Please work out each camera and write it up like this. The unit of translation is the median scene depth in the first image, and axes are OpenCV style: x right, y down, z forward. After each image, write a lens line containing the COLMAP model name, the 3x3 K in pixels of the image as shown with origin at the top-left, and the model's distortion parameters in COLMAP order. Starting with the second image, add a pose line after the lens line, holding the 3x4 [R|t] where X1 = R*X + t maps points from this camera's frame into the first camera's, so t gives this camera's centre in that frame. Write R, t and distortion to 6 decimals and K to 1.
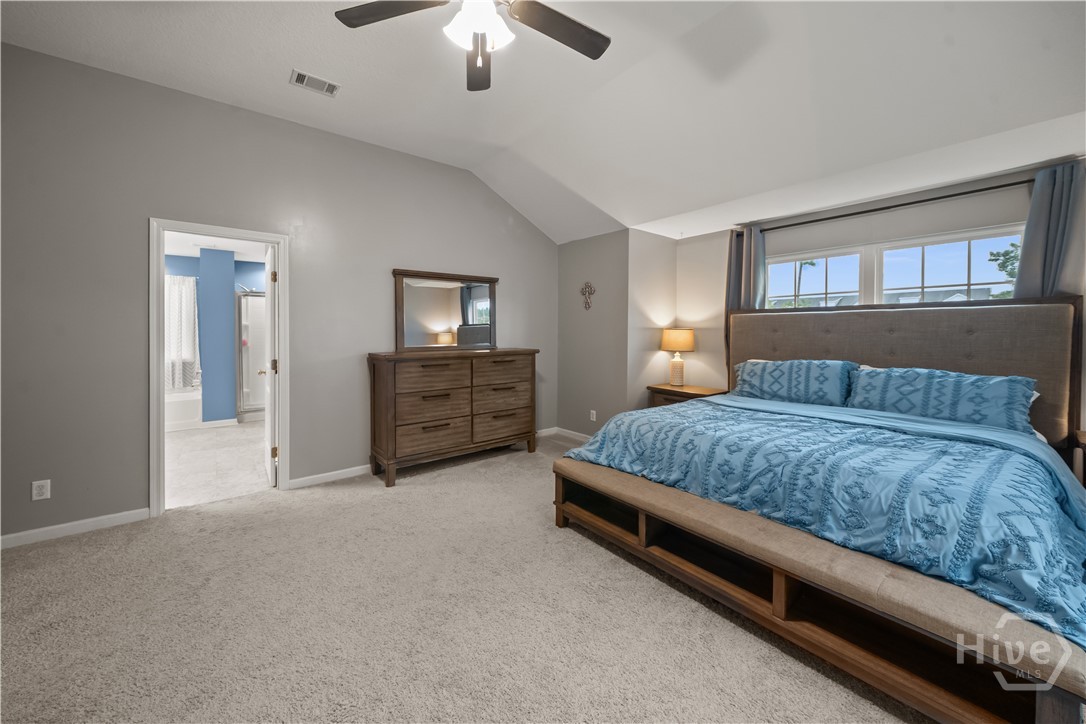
lens RADIAL K [[410.4, 0, 544.3], [0, 410.4, 337.7], [0, 0, 1]] dist [-0.003172, -0.000177]
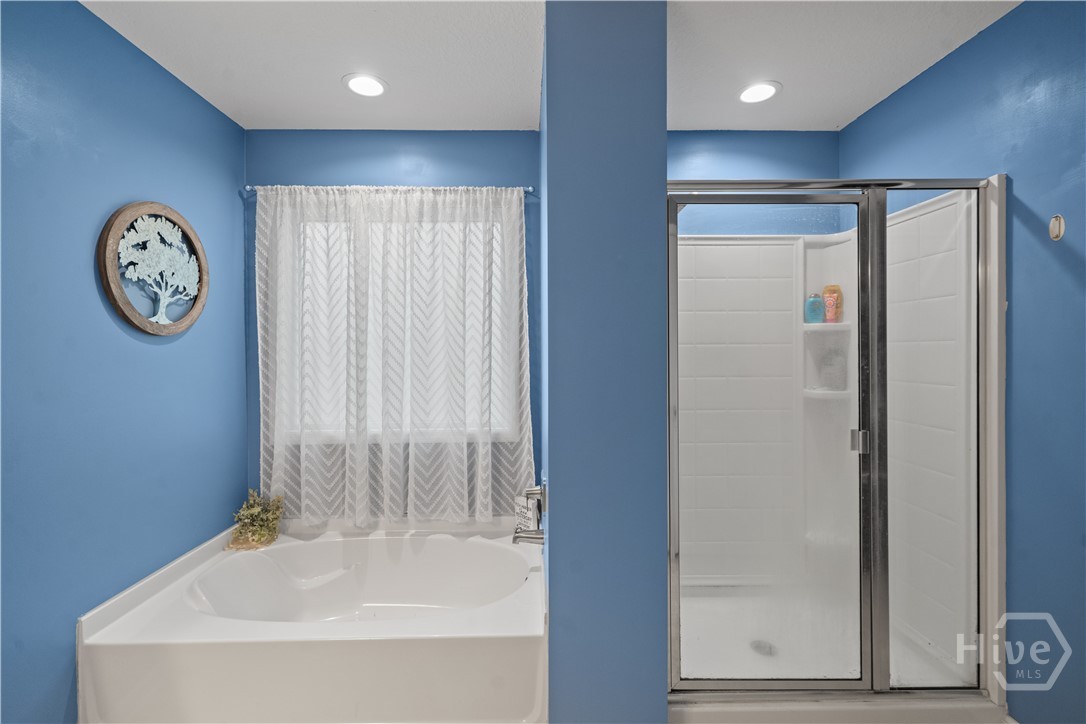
lens RADIAL K [[476.8, 0, 539.4], [0, 476.8, 358.9], [0, 0, 1]] dist [0.000745, -0.000014]
pose [[0.801388, -0.001707, -0.598142, -0.618011], [-0.007120, 0.999898, -0.012393, -0.003896], [0.598102, 0.014191, 0.801294, 0.707430]]
